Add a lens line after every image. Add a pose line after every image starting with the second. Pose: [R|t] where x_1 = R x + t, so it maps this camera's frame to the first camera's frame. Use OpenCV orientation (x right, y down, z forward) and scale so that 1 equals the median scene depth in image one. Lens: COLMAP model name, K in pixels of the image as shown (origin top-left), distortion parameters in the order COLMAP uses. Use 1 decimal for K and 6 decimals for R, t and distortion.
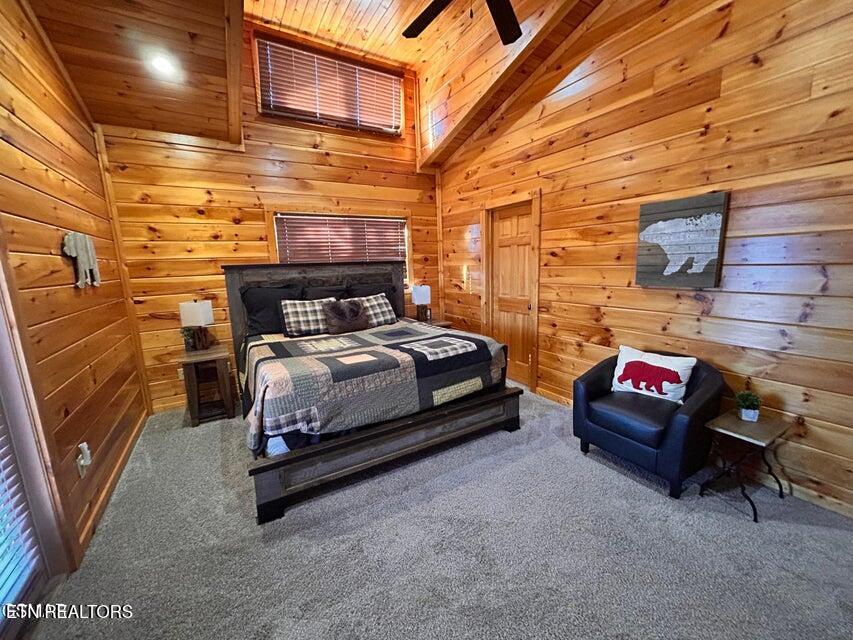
lens RADIAL K [[341.9, 0, 427.3], [0, 341.9, 321.0], [0, 0, 1]] dist [0.000173, -0.000094]
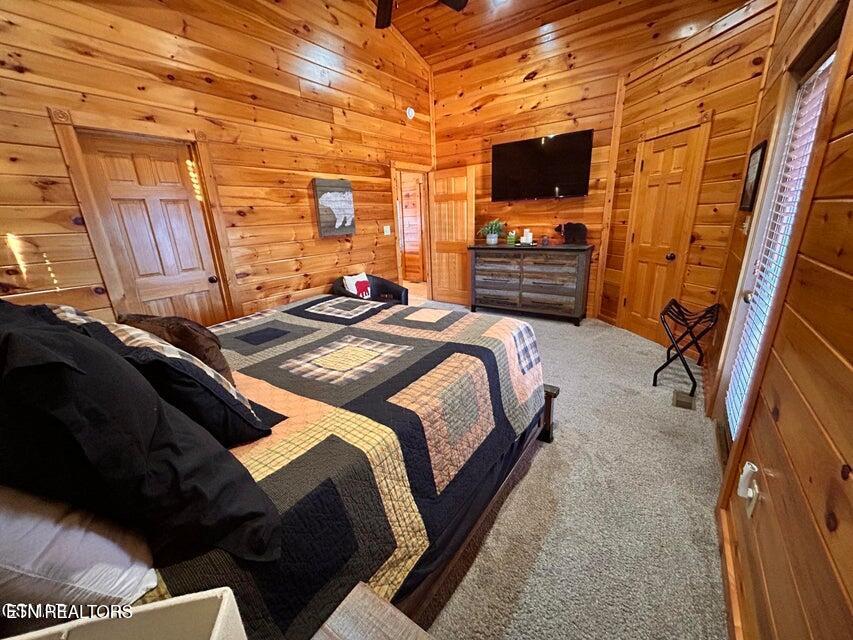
lens RADIAL K [[341.9, 0, 426.3], [0, 341.9, 321.5], [0, 0, 1]] dist [0.000173, -0.000094]
pose [[-0.395996, -0.222285, 0.890942, -0.861755], [0.212964, 0.921571, 0.324582, -0.141050], [-0.893215, 0.318272, -0.317599, 1.112089]]
